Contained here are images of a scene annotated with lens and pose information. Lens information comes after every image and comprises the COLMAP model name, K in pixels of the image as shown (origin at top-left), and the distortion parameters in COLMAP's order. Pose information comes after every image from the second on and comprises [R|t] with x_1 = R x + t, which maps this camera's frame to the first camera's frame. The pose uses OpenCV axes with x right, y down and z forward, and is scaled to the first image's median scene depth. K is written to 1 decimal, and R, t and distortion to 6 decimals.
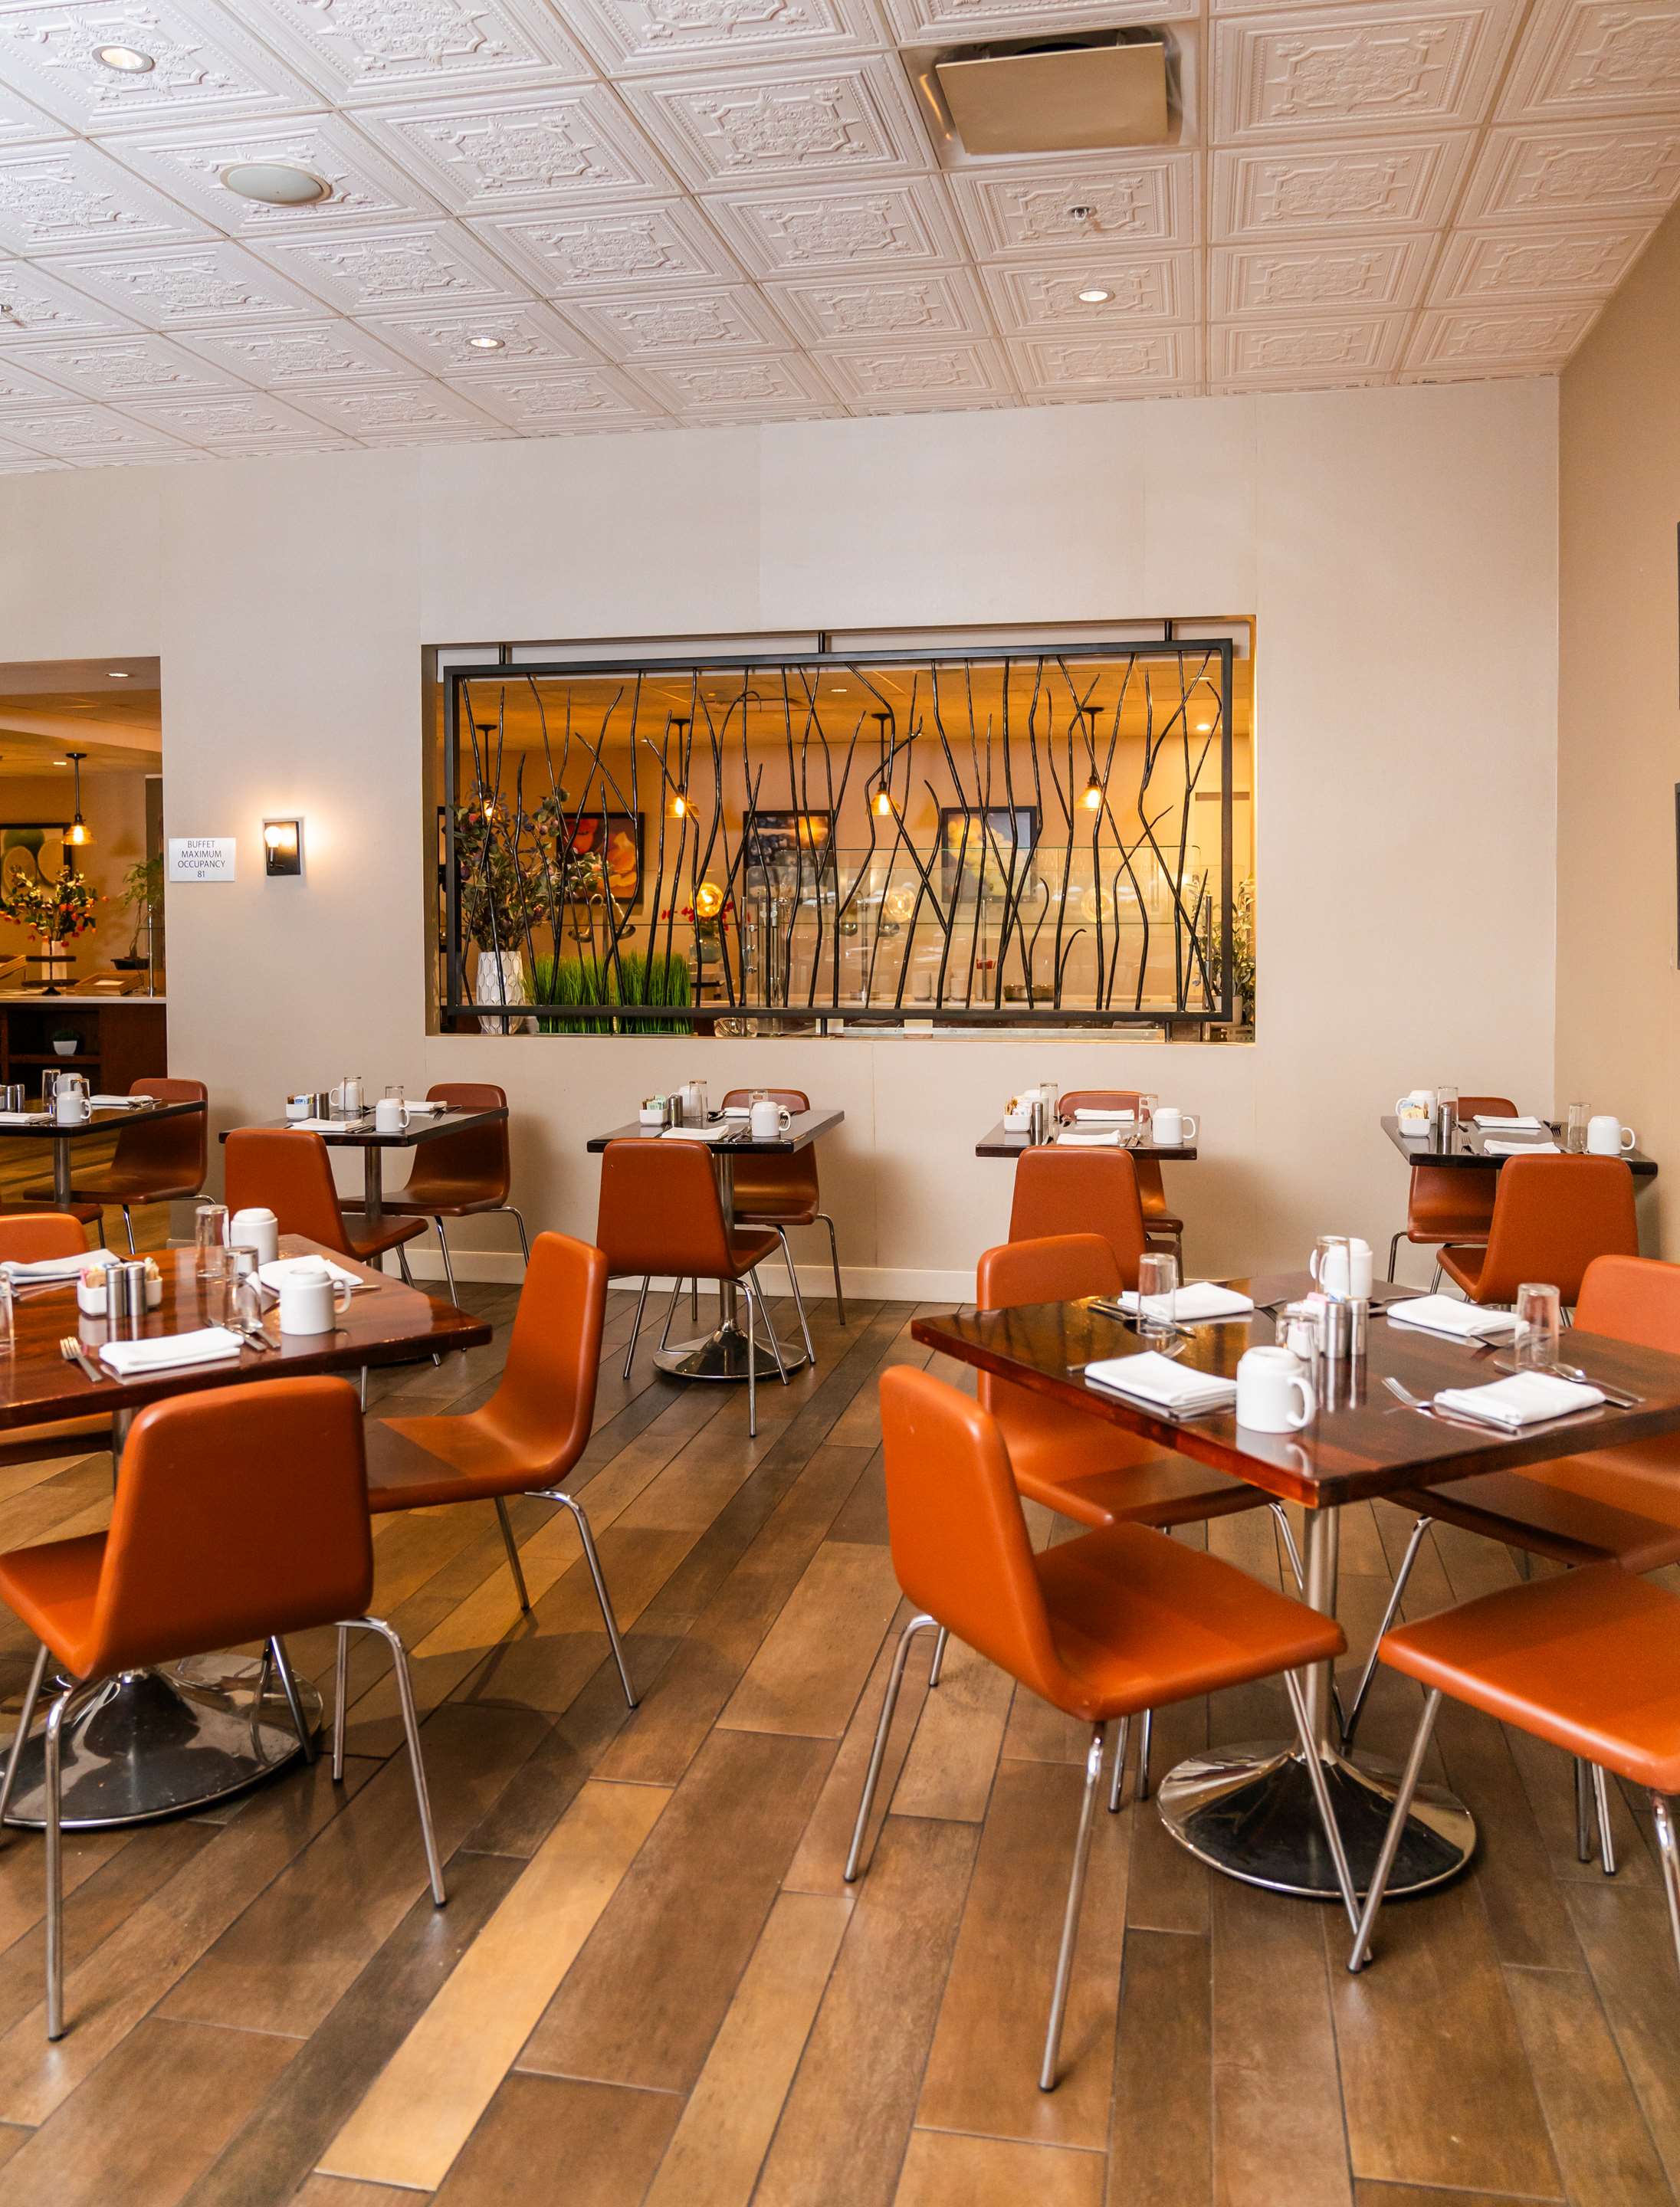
lens RADIAL K [[1732.8, 0, 809.3], [0, 1732.8, 958.0], [0, 0, 1]] dist [-0.007454, 0.007887]
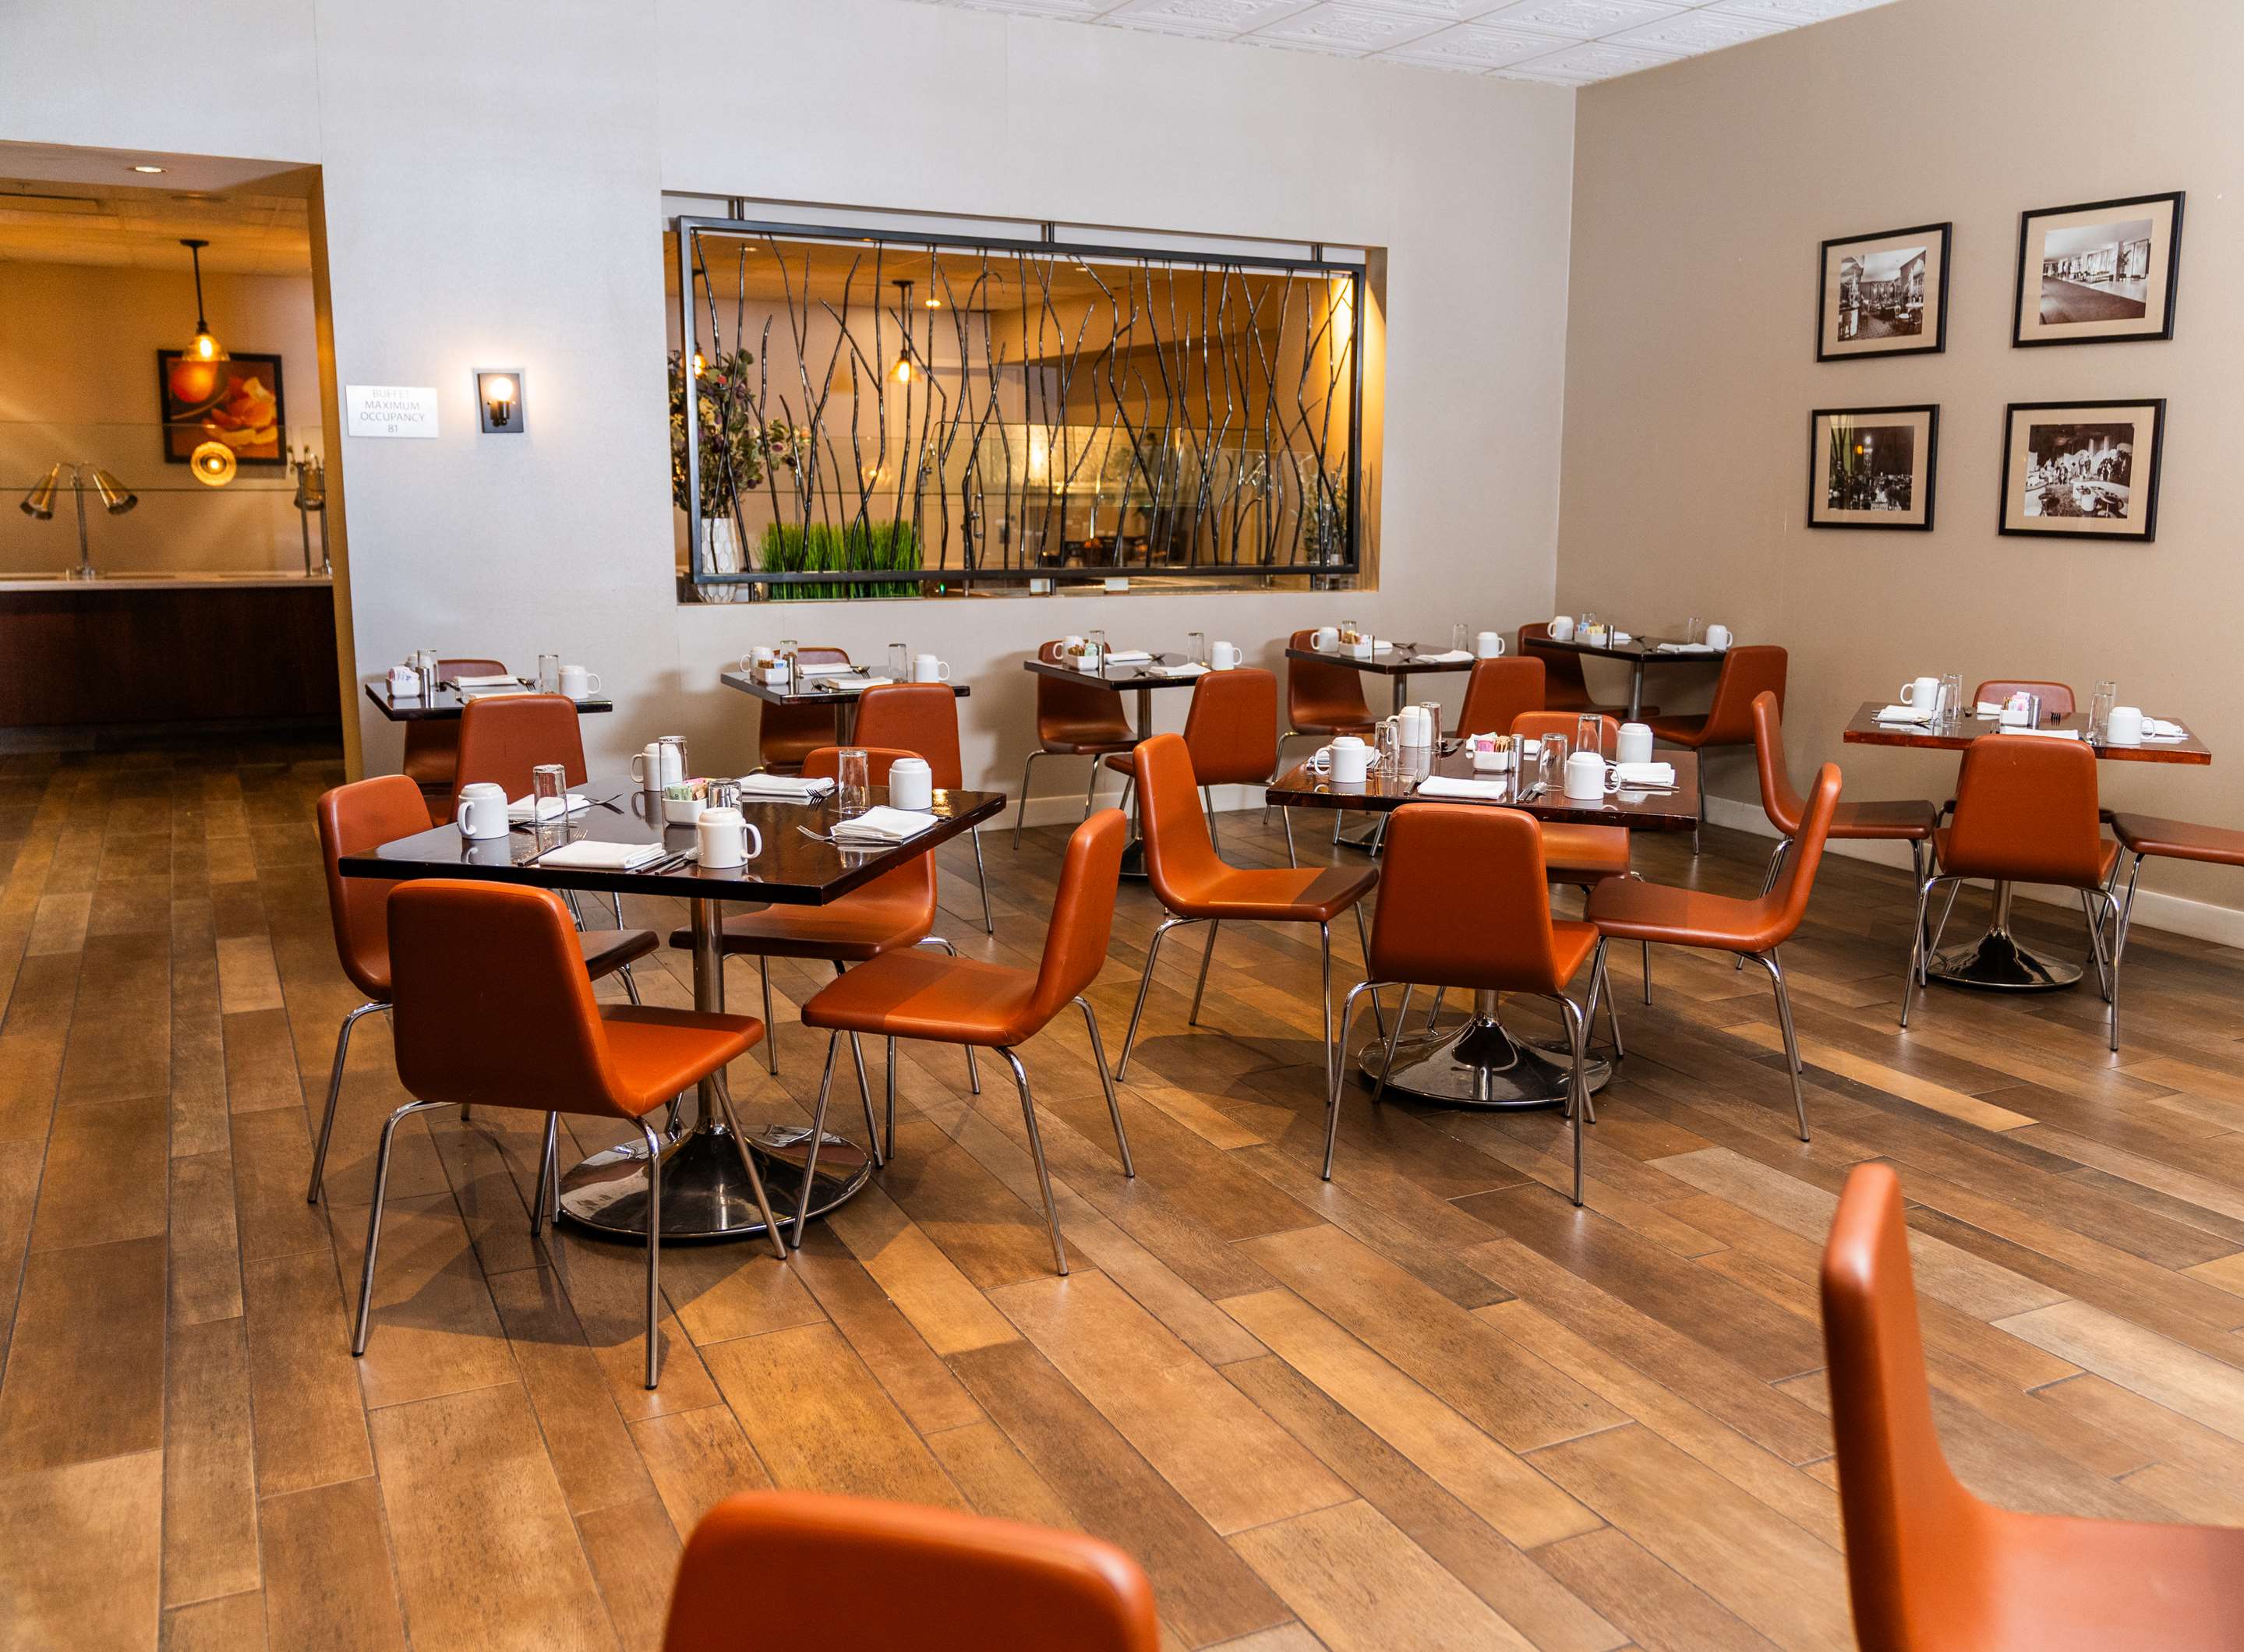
lens RADIAL K [[1942.3, 0, 1128.9], [0, 1942.3, 822.9], [0, 0, 1]] dist [-0.019270, -0.003130]
pose [[0.775849, -0.097270, 0.623376, -0.621920], [0.003785, 0.988744, 0.149571, 0.003442], [-0.630908, -0.113685, 0.767484, -0.009713]]
